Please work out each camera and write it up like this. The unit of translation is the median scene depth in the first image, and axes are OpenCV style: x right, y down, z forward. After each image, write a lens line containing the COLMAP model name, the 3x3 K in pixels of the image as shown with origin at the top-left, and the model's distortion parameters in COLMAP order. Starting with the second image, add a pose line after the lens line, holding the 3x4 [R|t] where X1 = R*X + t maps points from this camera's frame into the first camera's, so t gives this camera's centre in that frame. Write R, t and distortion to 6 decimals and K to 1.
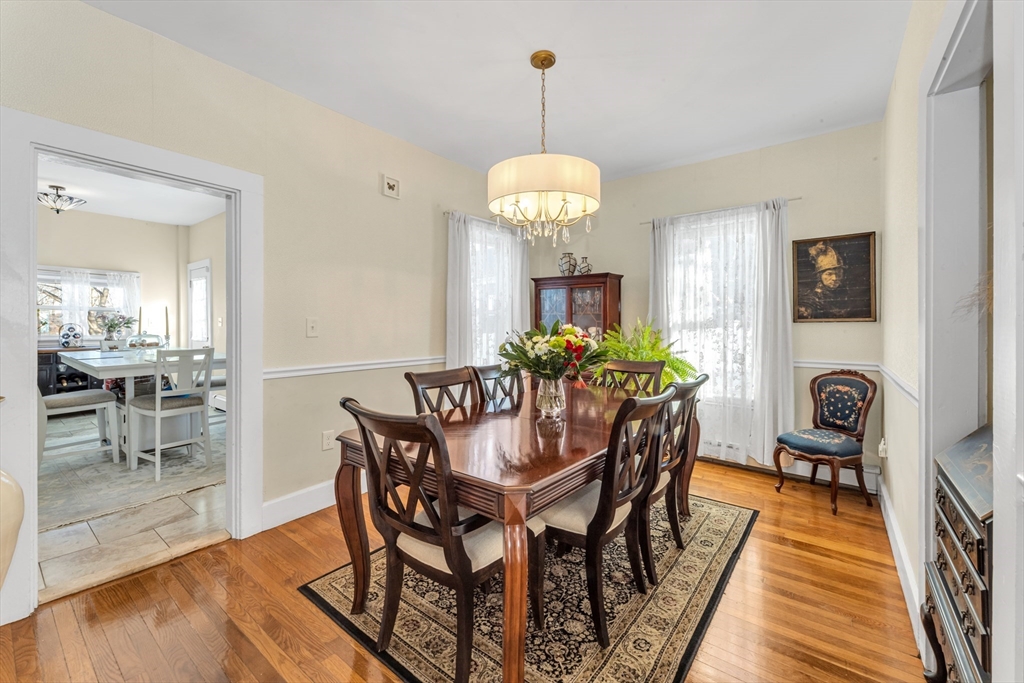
lens RADIAL K [[386.9, 0, 510.5], [0, 386.9, 331.5], [0, 0, 1]] dist [-0.000921, -0.000008]
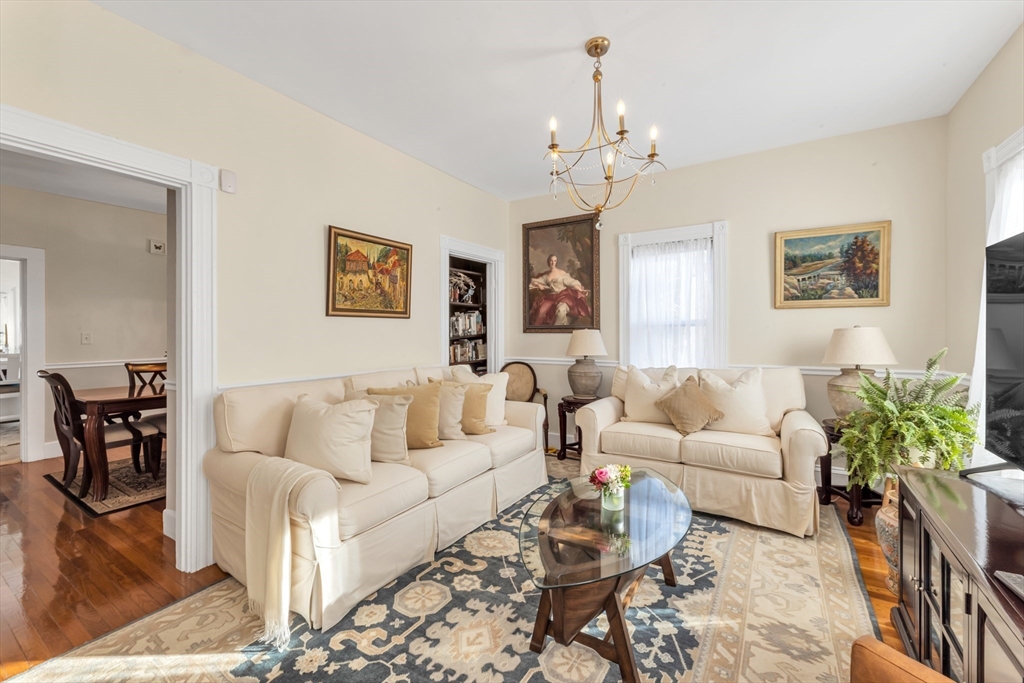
lens RADIAL K [[386.9, 0, 510.5], [0, 386.9, 331.5], [0, 0, 1]] dist [-0.000921, -0.000008]
pose [[0.994947, -0.006566, 0.100187, 1.045926], [0.007361, 0.999944, -0.007568, -0.013514], [-0.100132, 0.008267, 0.994940, -0.763195]]
